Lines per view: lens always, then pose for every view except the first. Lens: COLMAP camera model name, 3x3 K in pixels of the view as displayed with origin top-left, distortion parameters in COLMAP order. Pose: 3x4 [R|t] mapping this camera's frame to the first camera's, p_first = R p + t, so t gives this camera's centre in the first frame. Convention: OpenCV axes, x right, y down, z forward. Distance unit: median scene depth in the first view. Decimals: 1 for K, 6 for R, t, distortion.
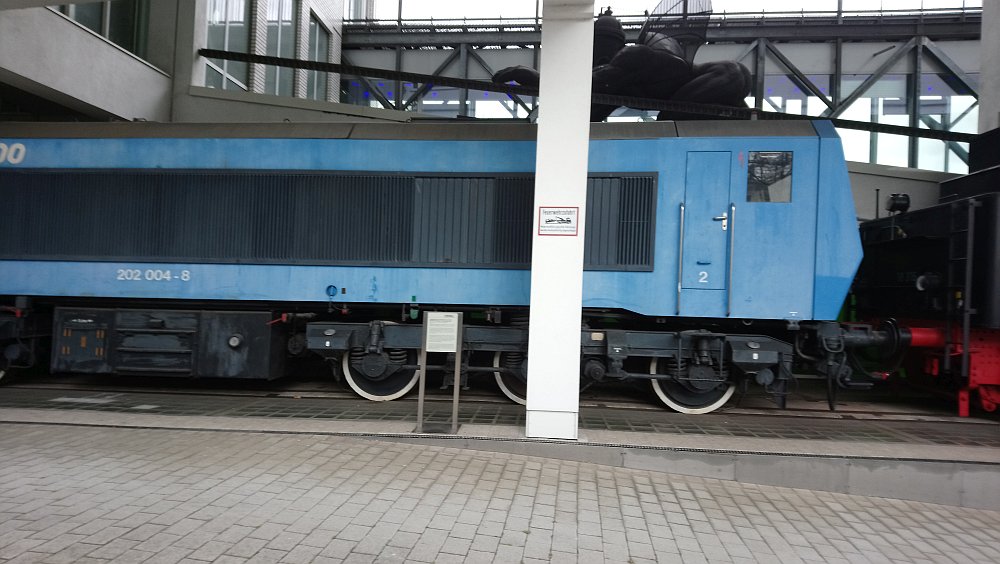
lens RADIAL K [[638.4, 0, 509.8], [0, 638.4, 280.5], [0, 0, 1]] dist [0.050294, -0.029242]
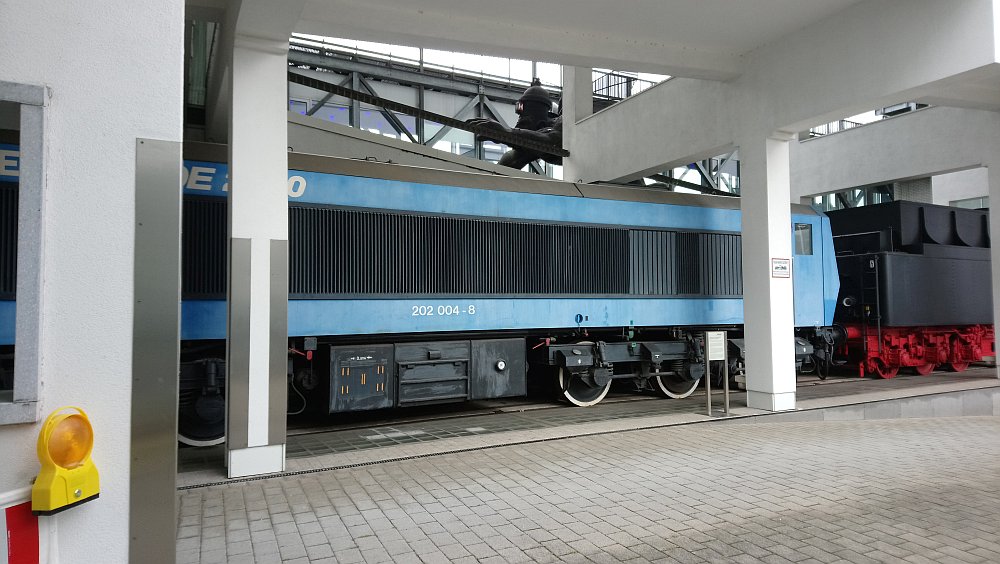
lens RADIAL K [[638.4, 0, 493.5], [0, 638.4, 280.6], [0, 0, 1]] dist [0.050294, -0.029242]
pose [[0.838496, -0.004293, 0.544891, -1.062385], [0.021323, 0.999462, -0.024937, -0.029643], [-0.544490, 0.032528, 0.838136, 0.051878]]
